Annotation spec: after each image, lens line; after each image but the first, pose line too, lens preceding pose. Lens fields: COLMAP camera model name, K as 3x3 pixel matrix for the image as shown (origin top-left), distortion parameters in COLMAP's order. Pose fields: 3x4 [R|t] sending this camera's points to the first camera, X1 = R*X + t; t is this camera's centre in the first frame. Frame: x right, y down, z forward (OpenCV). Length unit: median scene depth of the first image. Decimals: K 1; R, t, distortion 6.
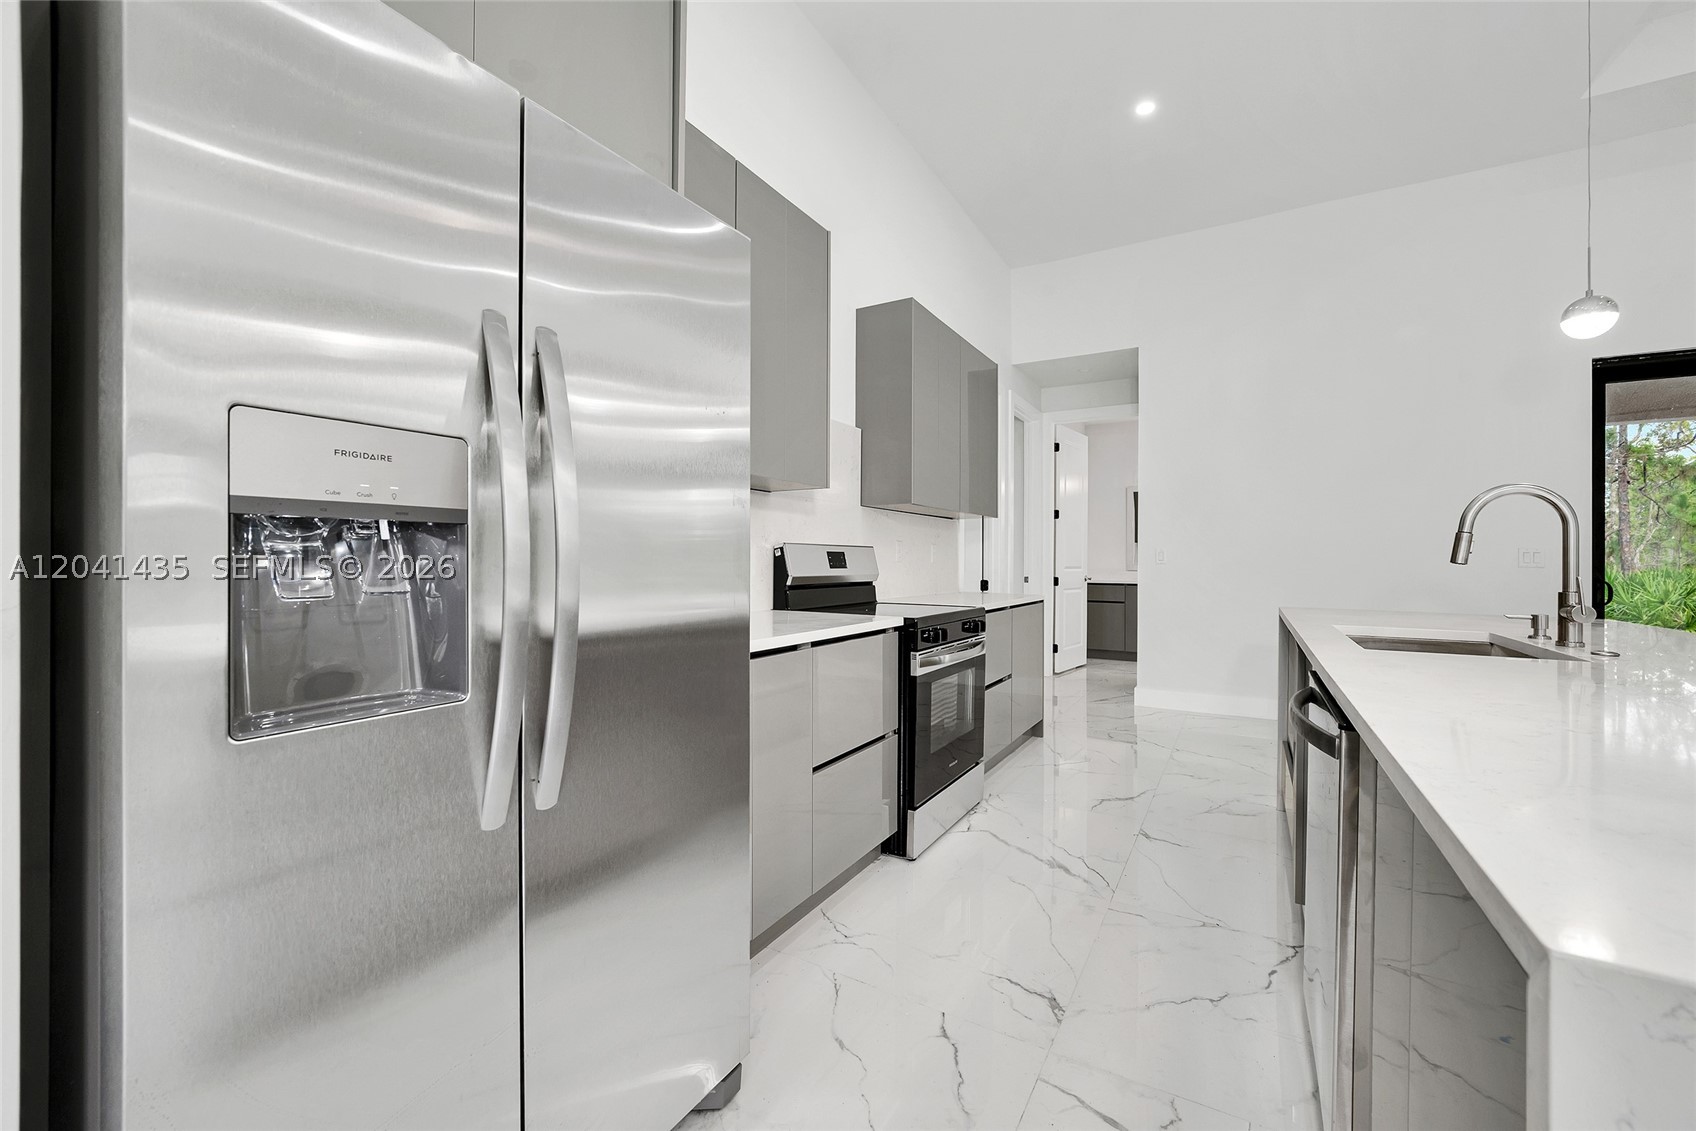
lens RADIAL K [[678.6, 0, 852.3], [0, 678.6, 557.1], [0, 0, 1]] dist [-0.013732, -0.000051]
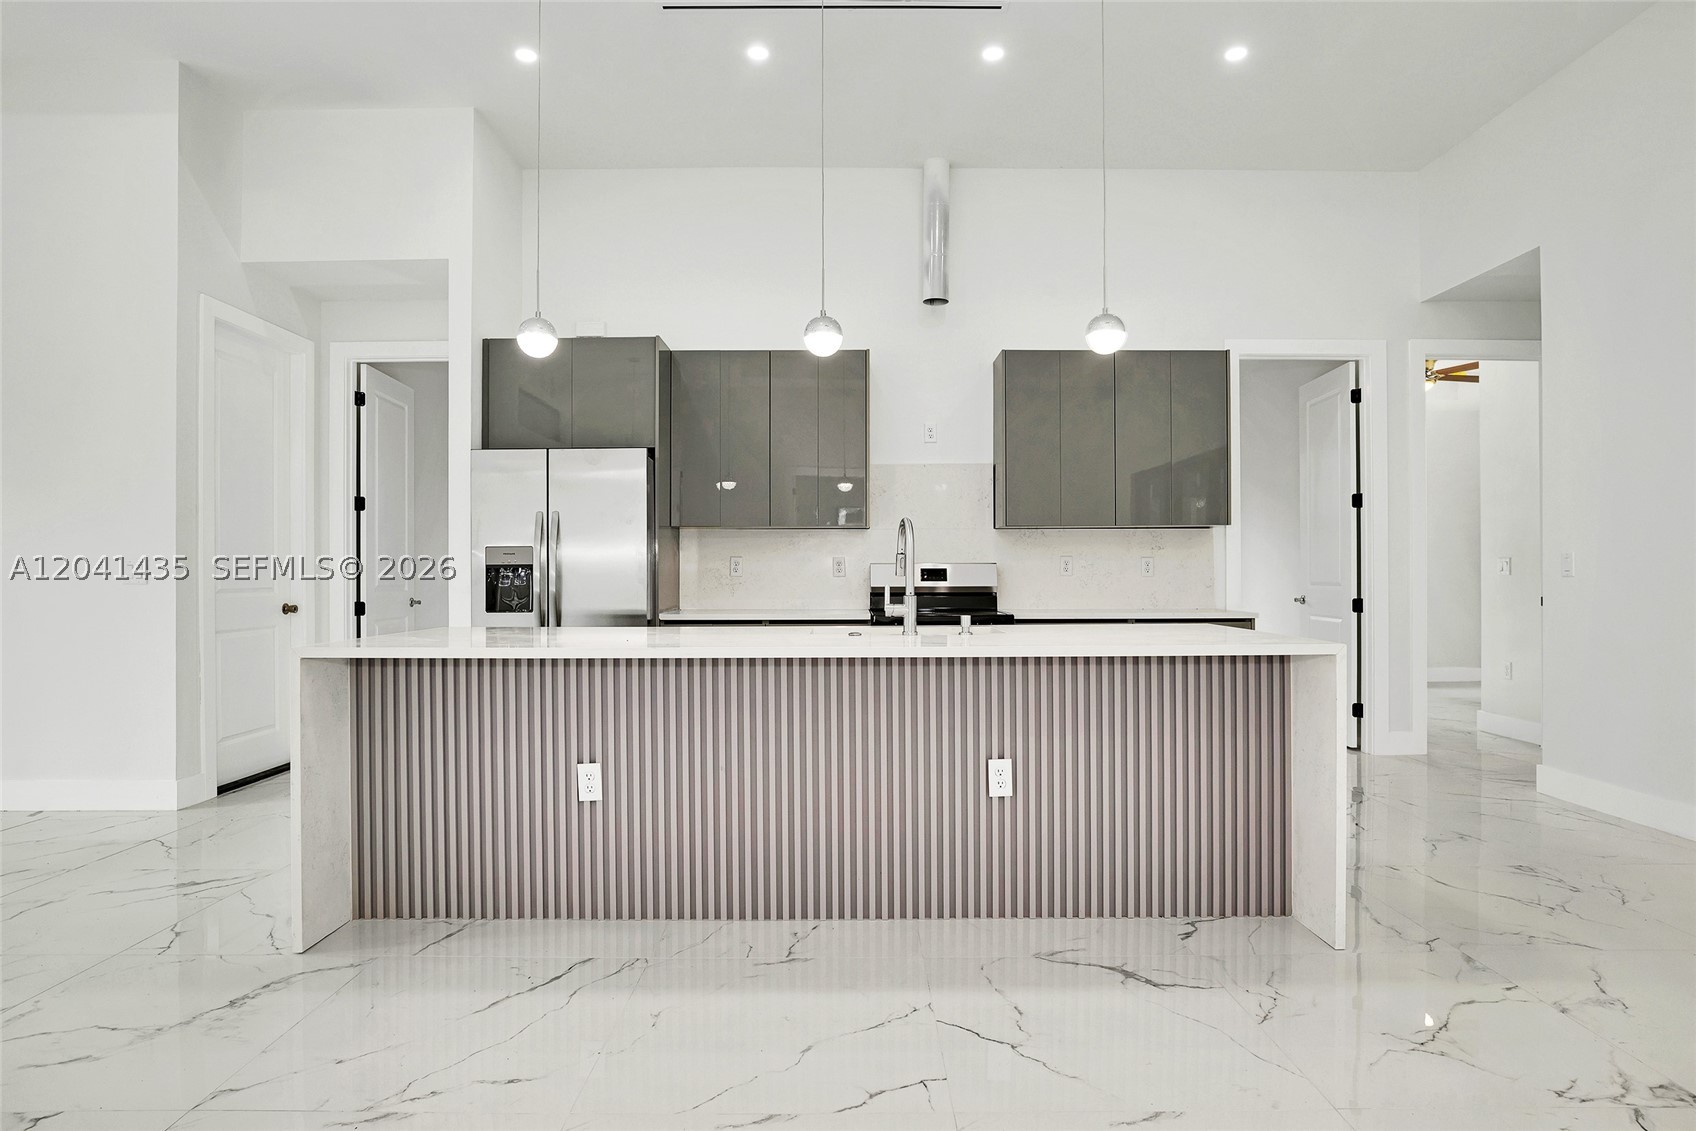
lens RADIAL K [[927.9, 0, 848.0], [0, 927.9, 565.5], [0, 0, 1]] dist [-0.023477, 0.001306]
pose [[0.505747, -0.013574, -0.862575, 1.589845], [0.008716, 0.999906, -0.010625, 0.004230], [0.862638, -0.002145, 0.505818, -0.048532]]
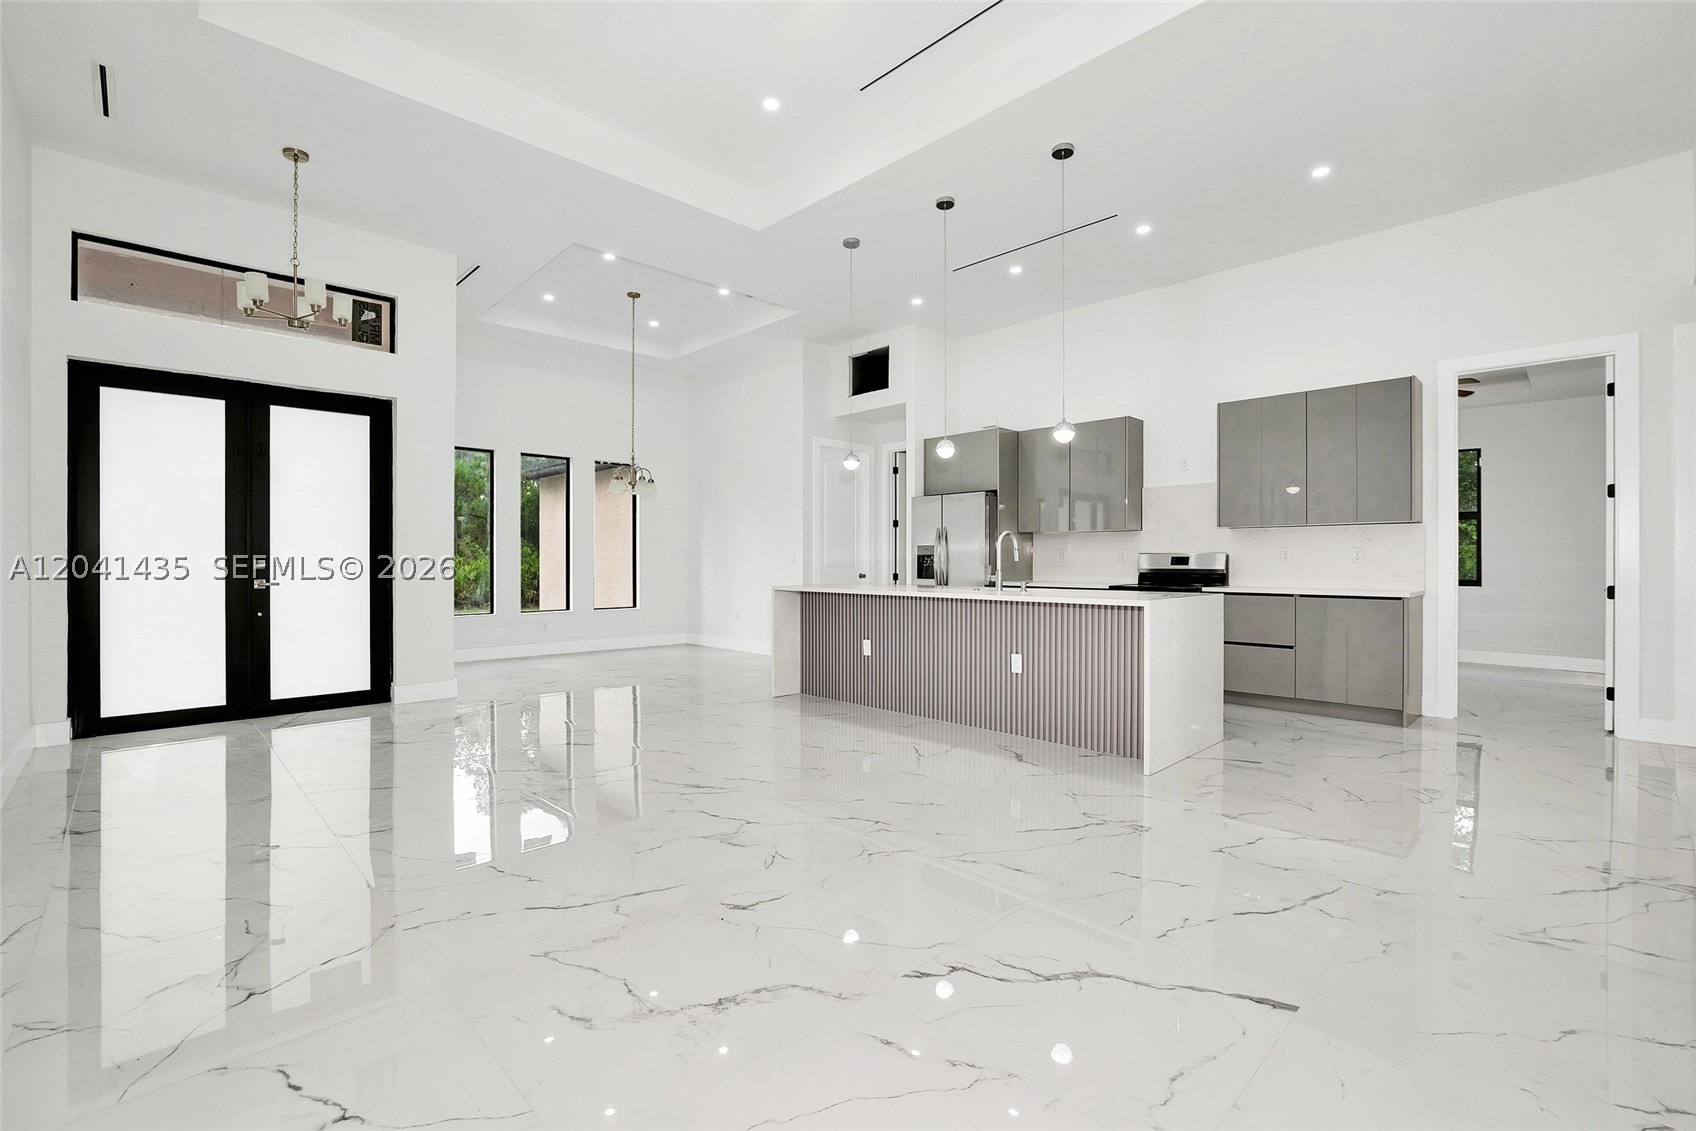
lens RADIAL K [[738.9, 0, 850.2], [0, 738.9, 562.6], [0, 0, 1]] dist [-0.017345, 0.000434]
pose [[-0.261336, -0.001741, -0.965246, 2.467005], [0.001187, 0.999997, -0.002125, 0.013438], [0.965247, -0.001701, -0.261333, 0.716185]]
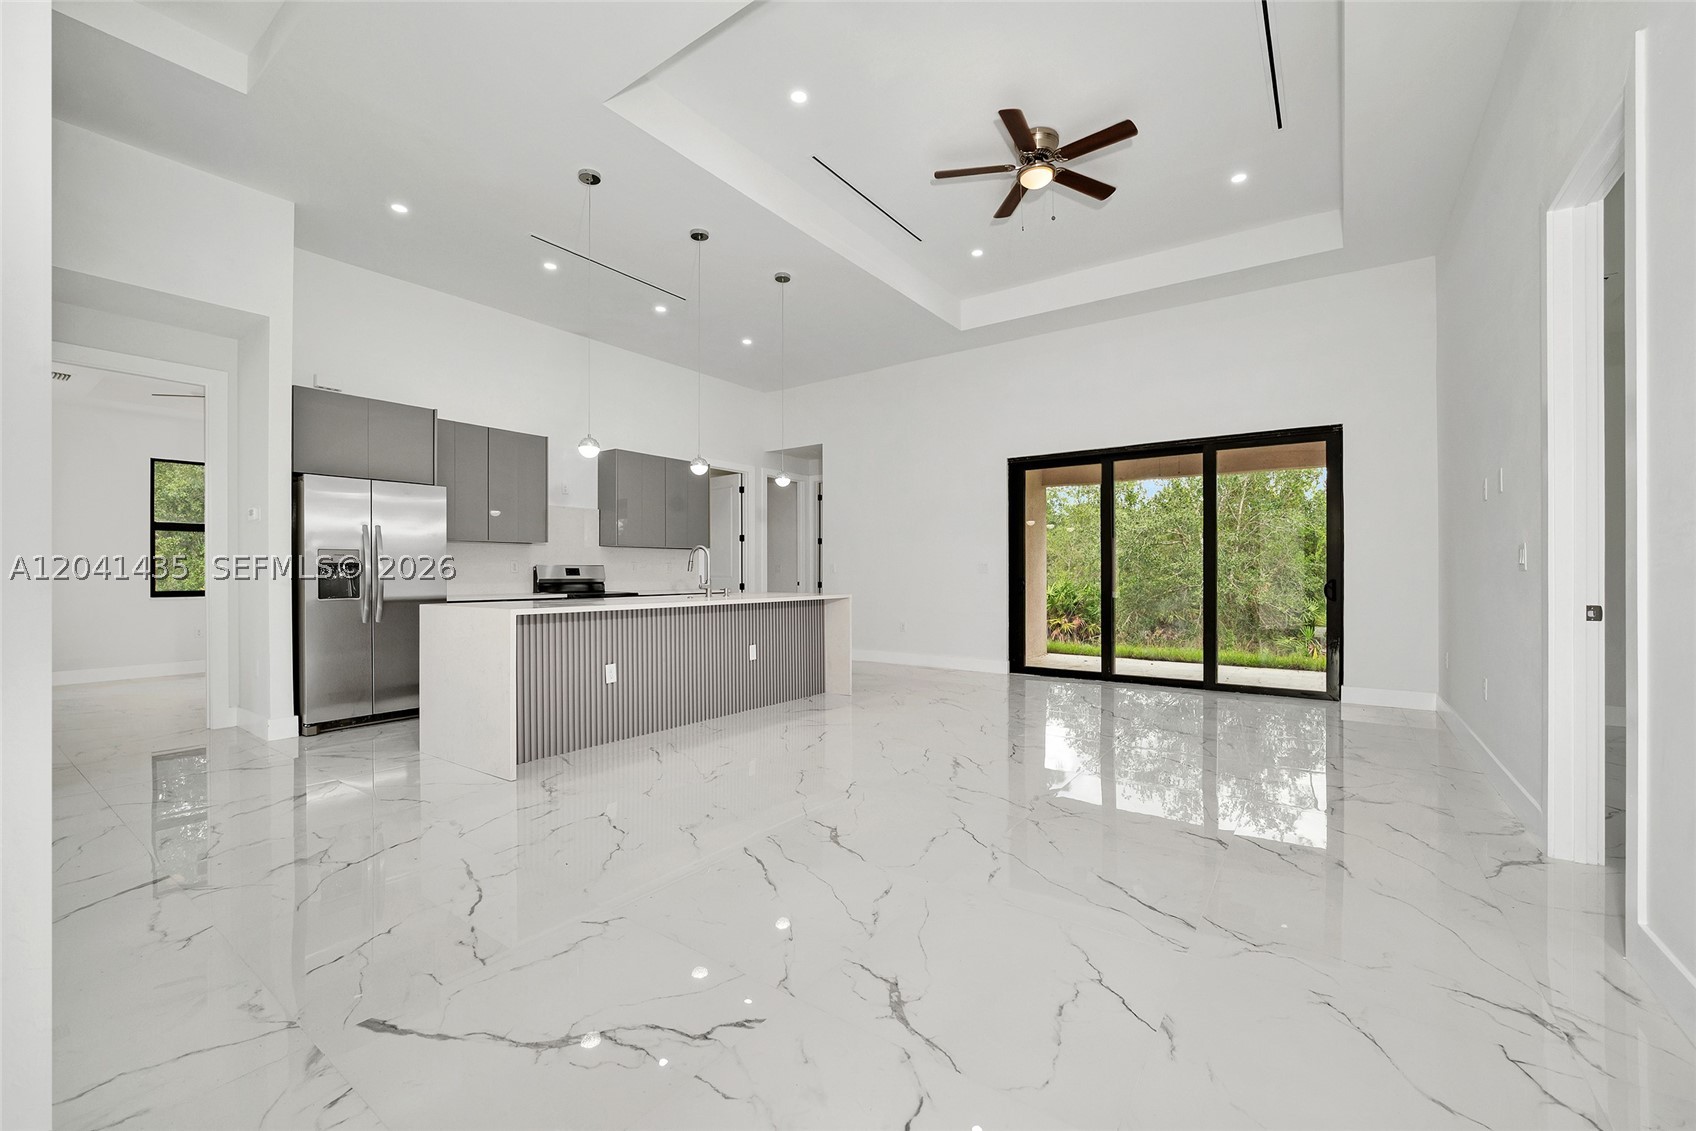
lens RADIAL K [[682.8, 0, 847.7], [0, 682.8, 569.1], [0, 0, 1]] dist [-0.015914, -0.000219]
pose [[0.995641, -0.006920, -0.093012, 1.208906], [0.006828, 0.999976, -0.001315, 0.005209], [0.093019, 0.000674, 0.995664, -1.277801]]
